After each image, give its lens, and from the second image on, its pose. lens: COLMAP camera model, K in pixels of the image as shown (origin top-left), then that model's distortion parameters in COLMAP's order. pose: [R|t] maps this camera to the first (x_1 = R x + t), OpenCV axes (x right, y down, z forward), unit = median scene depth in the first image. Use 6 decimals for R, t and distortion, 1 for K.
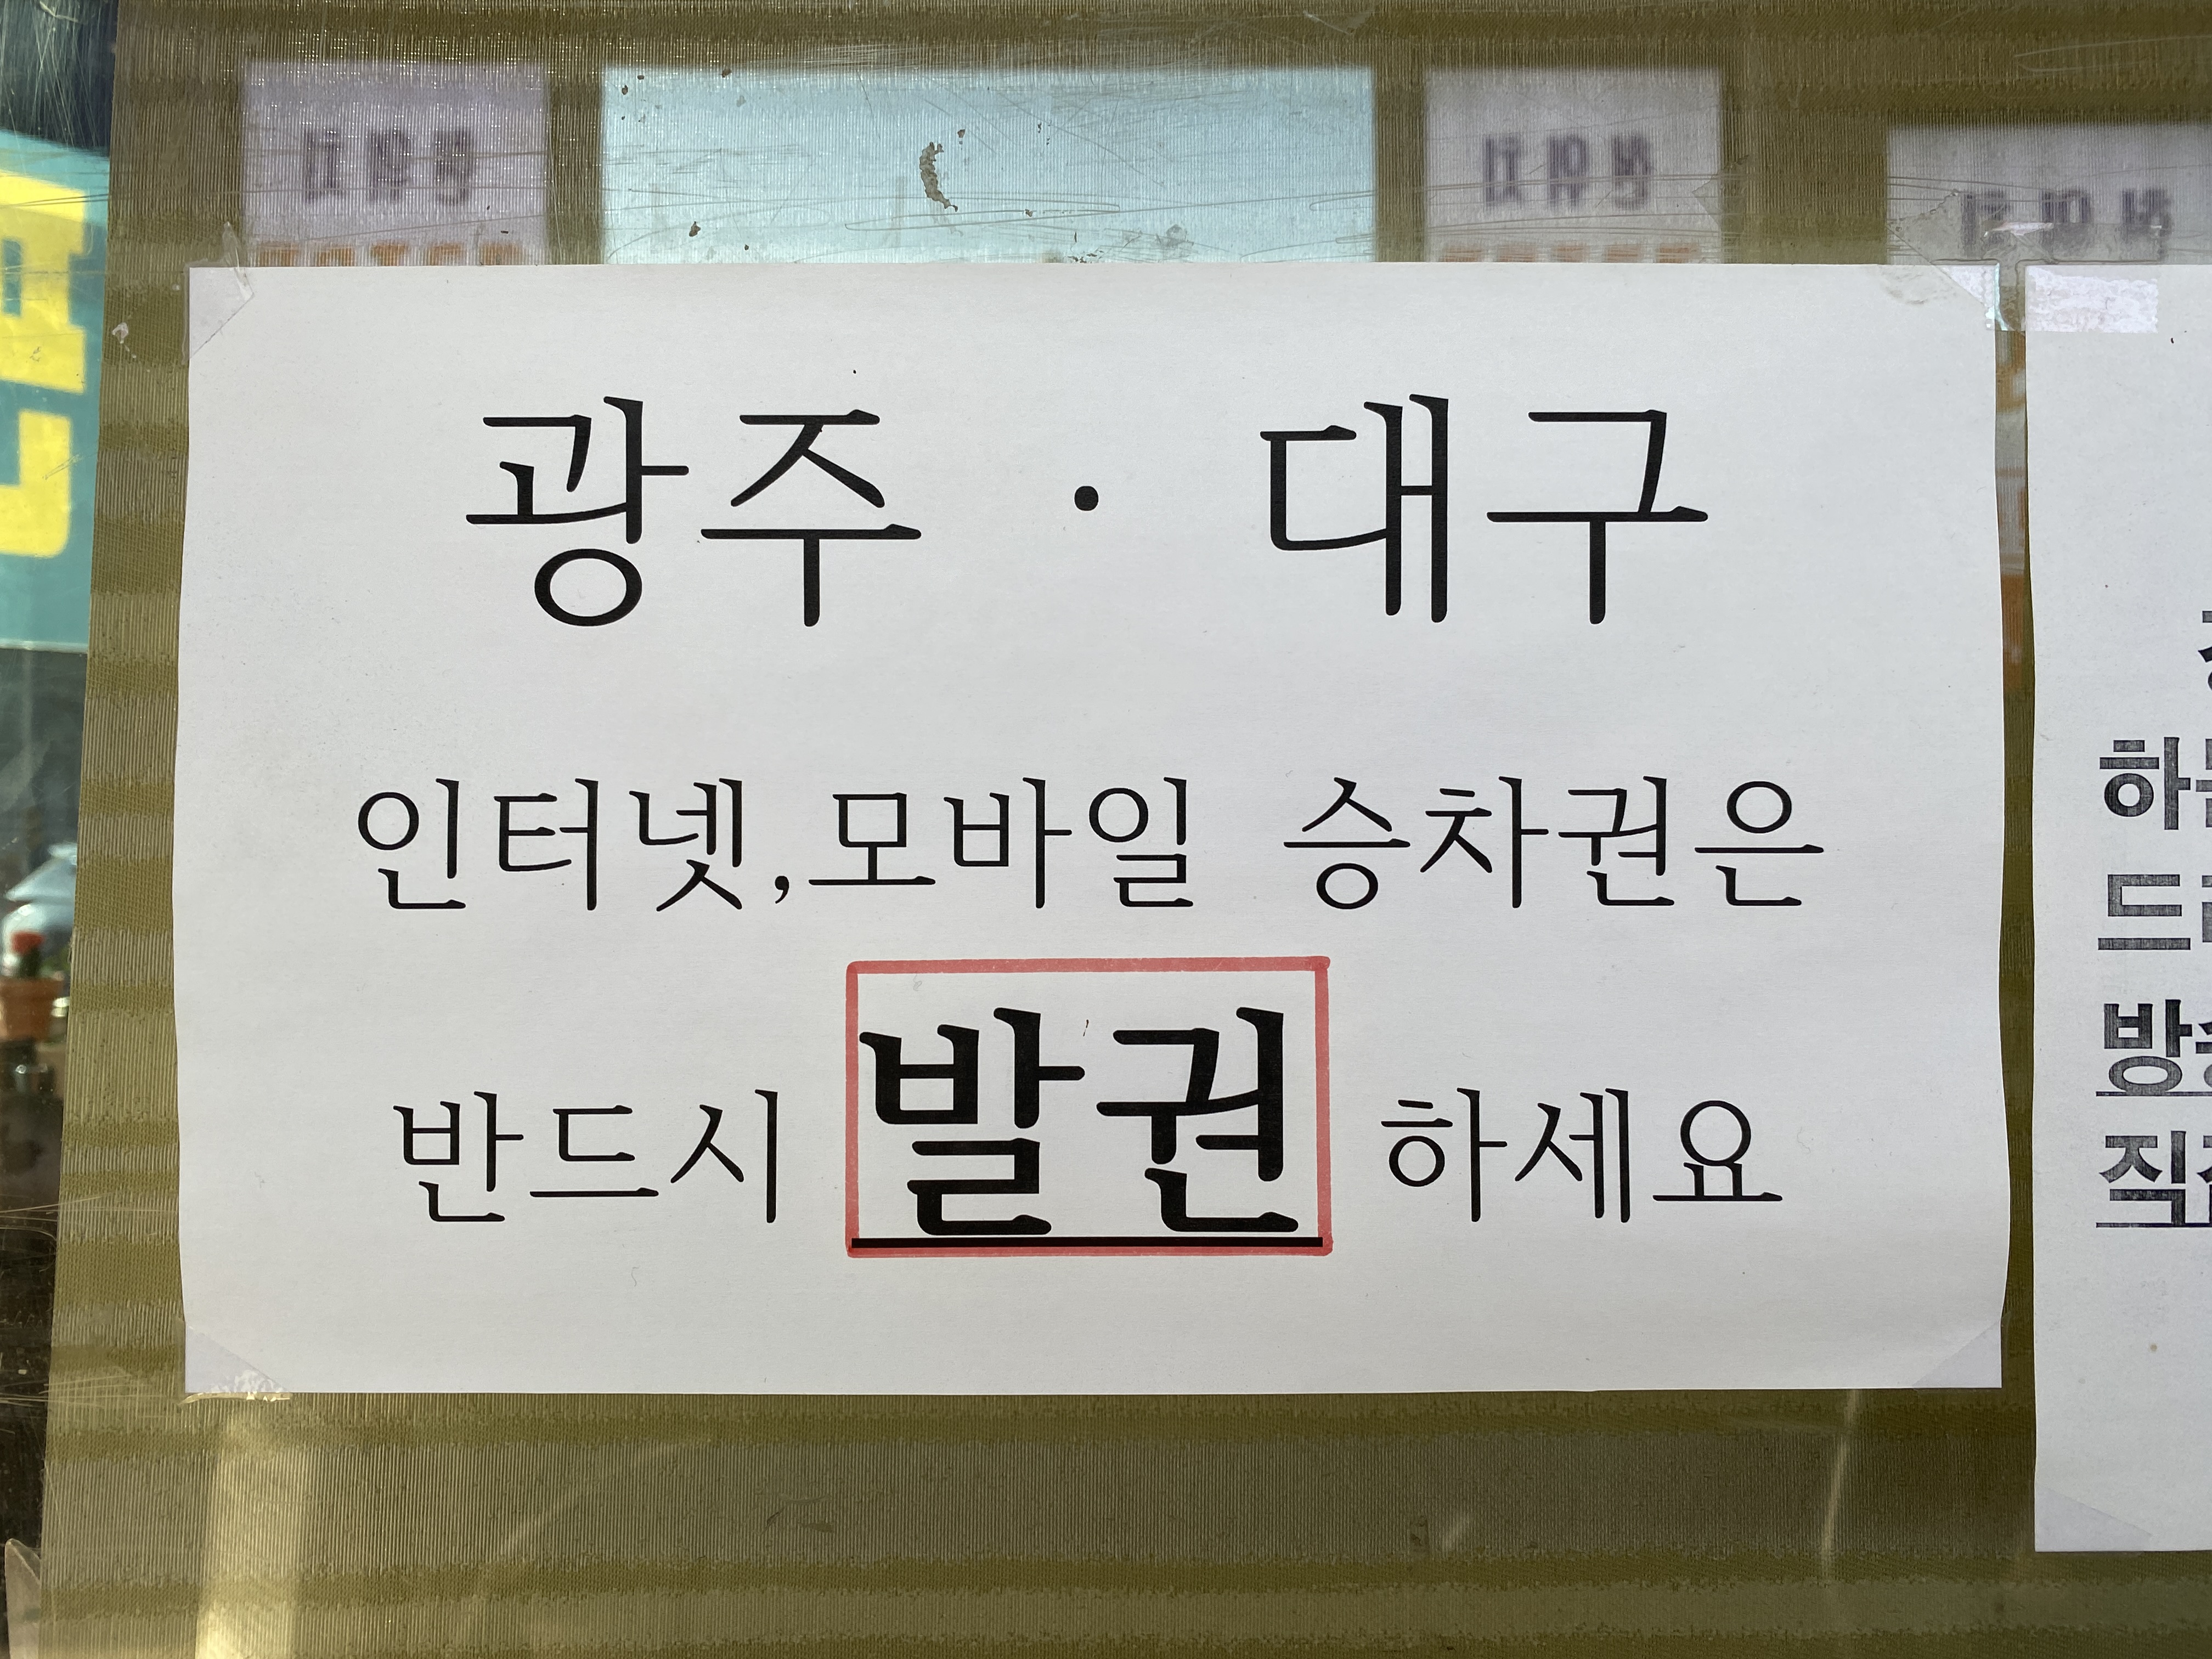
lens RADIAL K [[1724.3, 0, 1106.0], [0, 1724.3, 829.5], [0, 0, 1]] dist [0.004952, -0.000413]
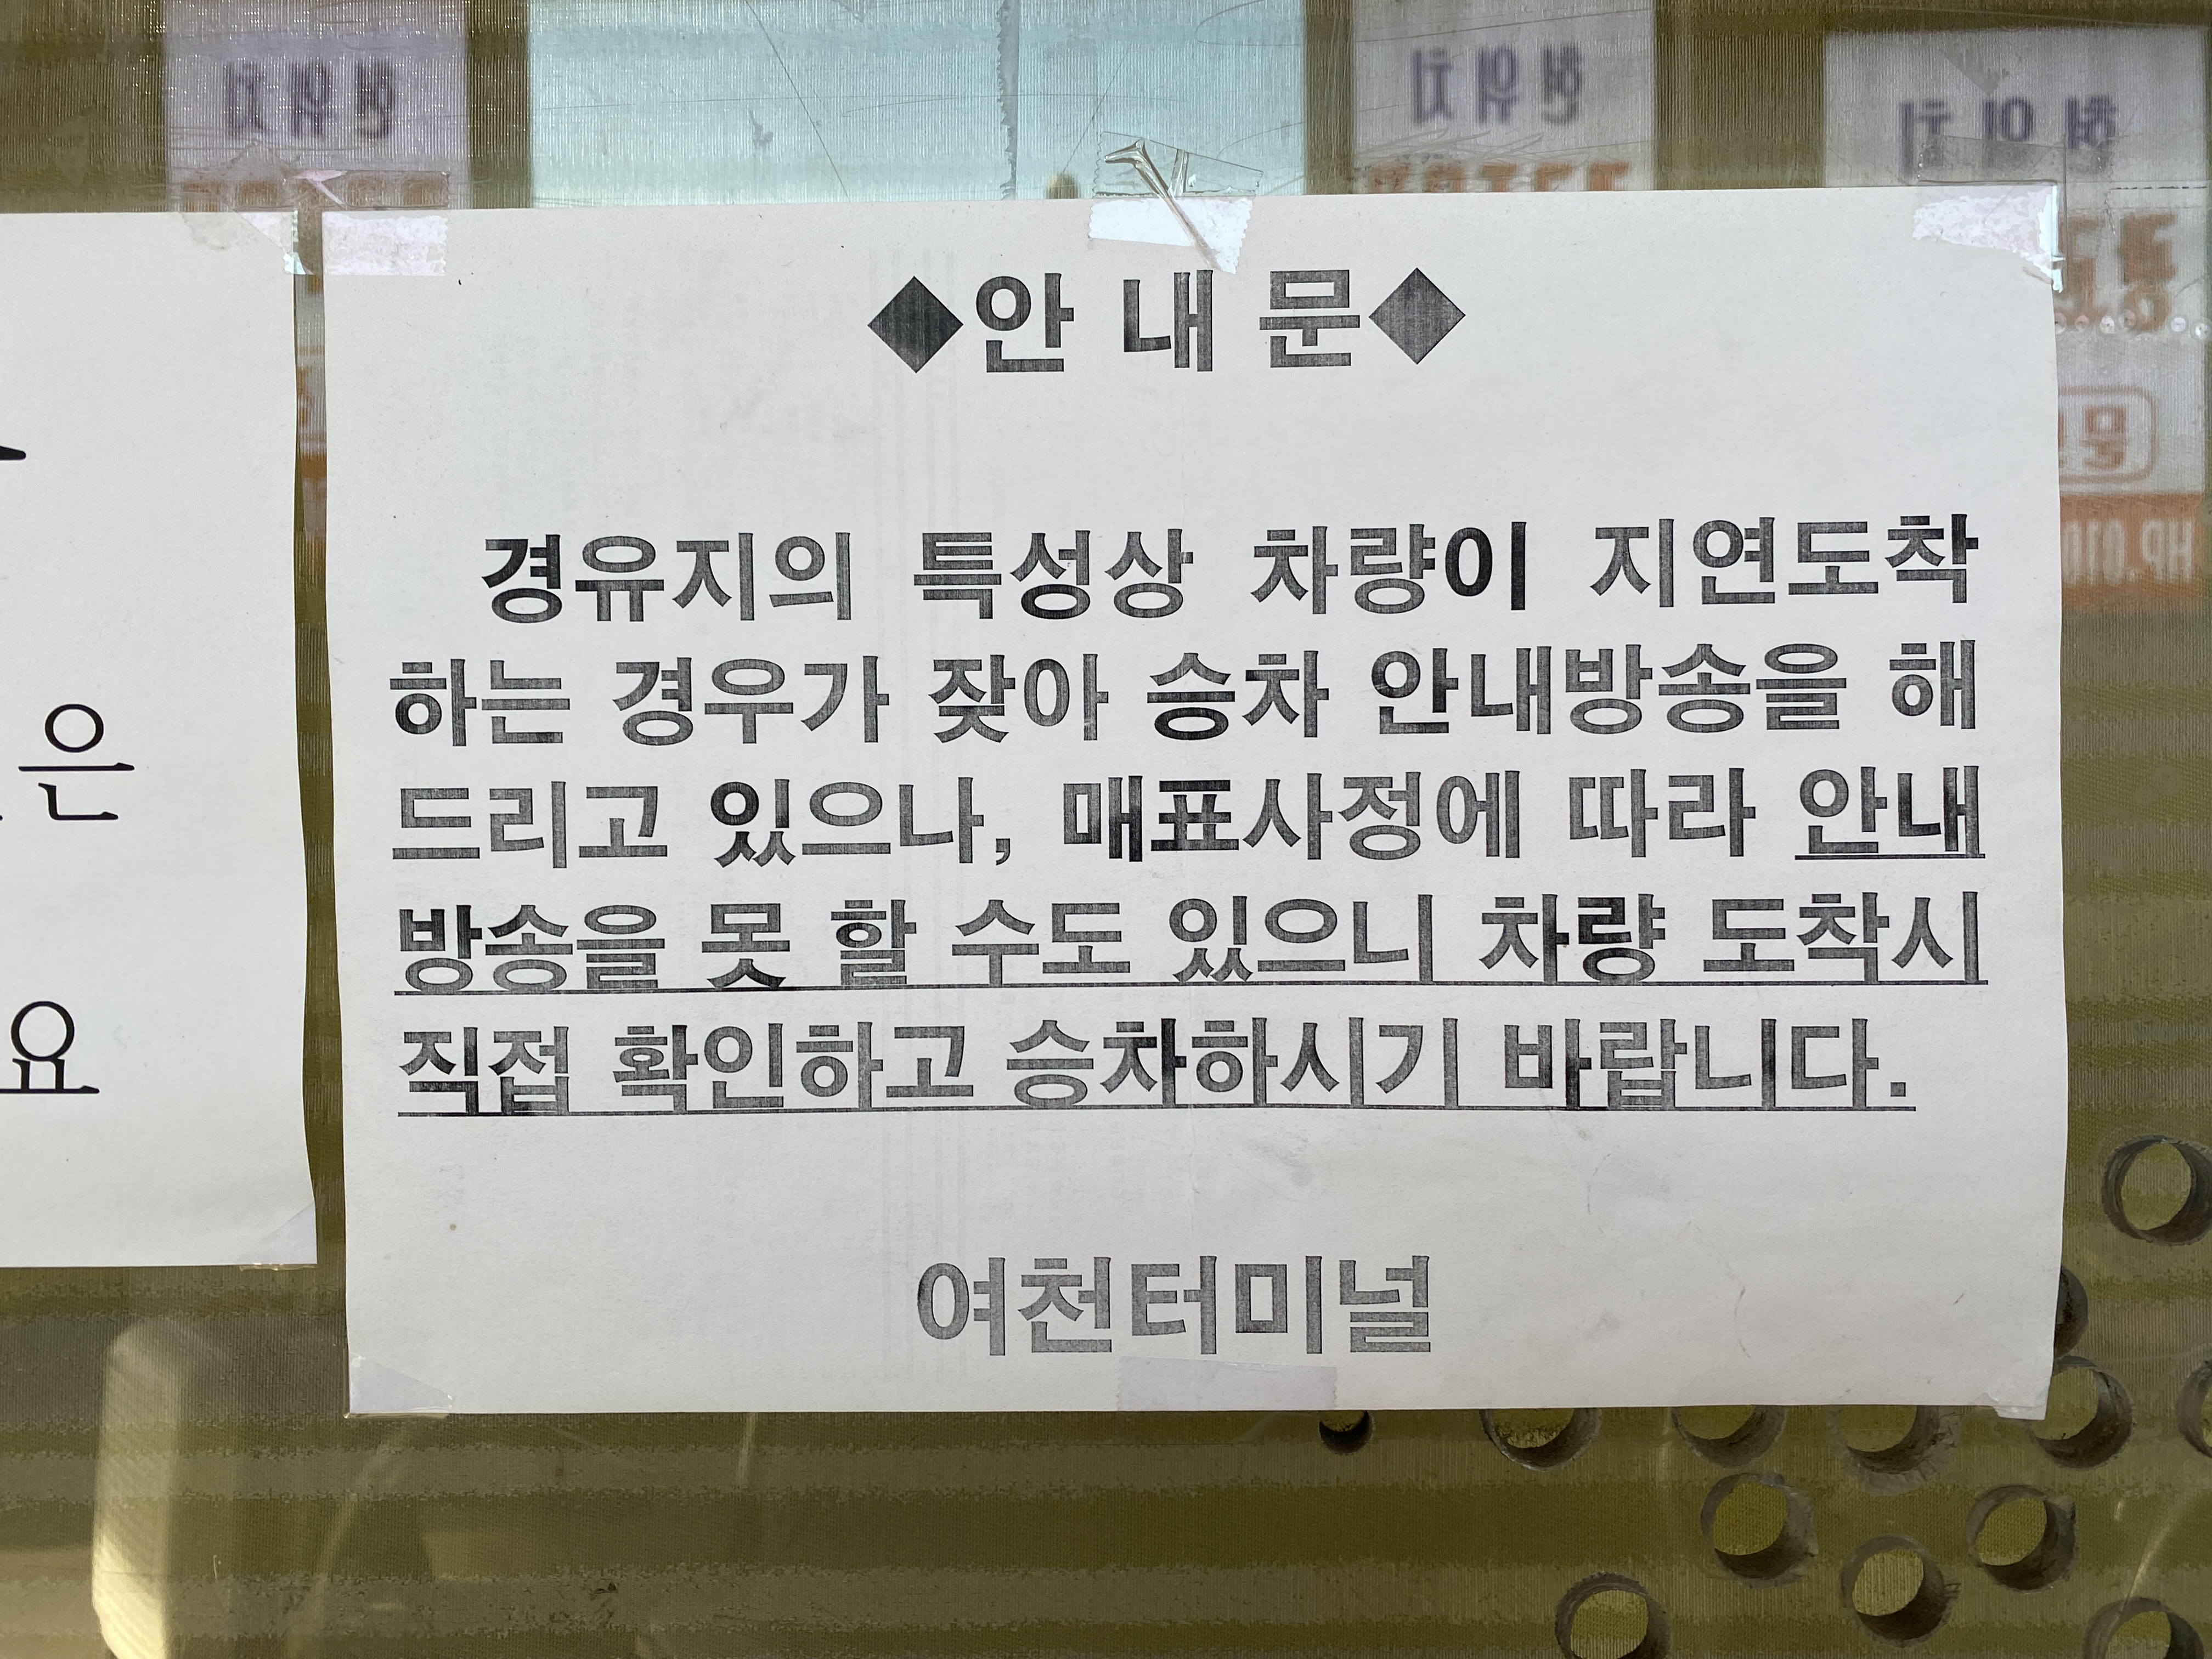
lens RADIAL K [[1717.9, 0, 1106.0], [0, 1717.9, 829.5], [0, 0, 1]] dist [-0.000268, -0.003402]
pose [[0.999720, -0.006785, -0.022659, 1.039438], [0.007720, 0.999113, 0.041406, 0.010708], [0.022358, -0.041569, 0.998885, -0.051217]]
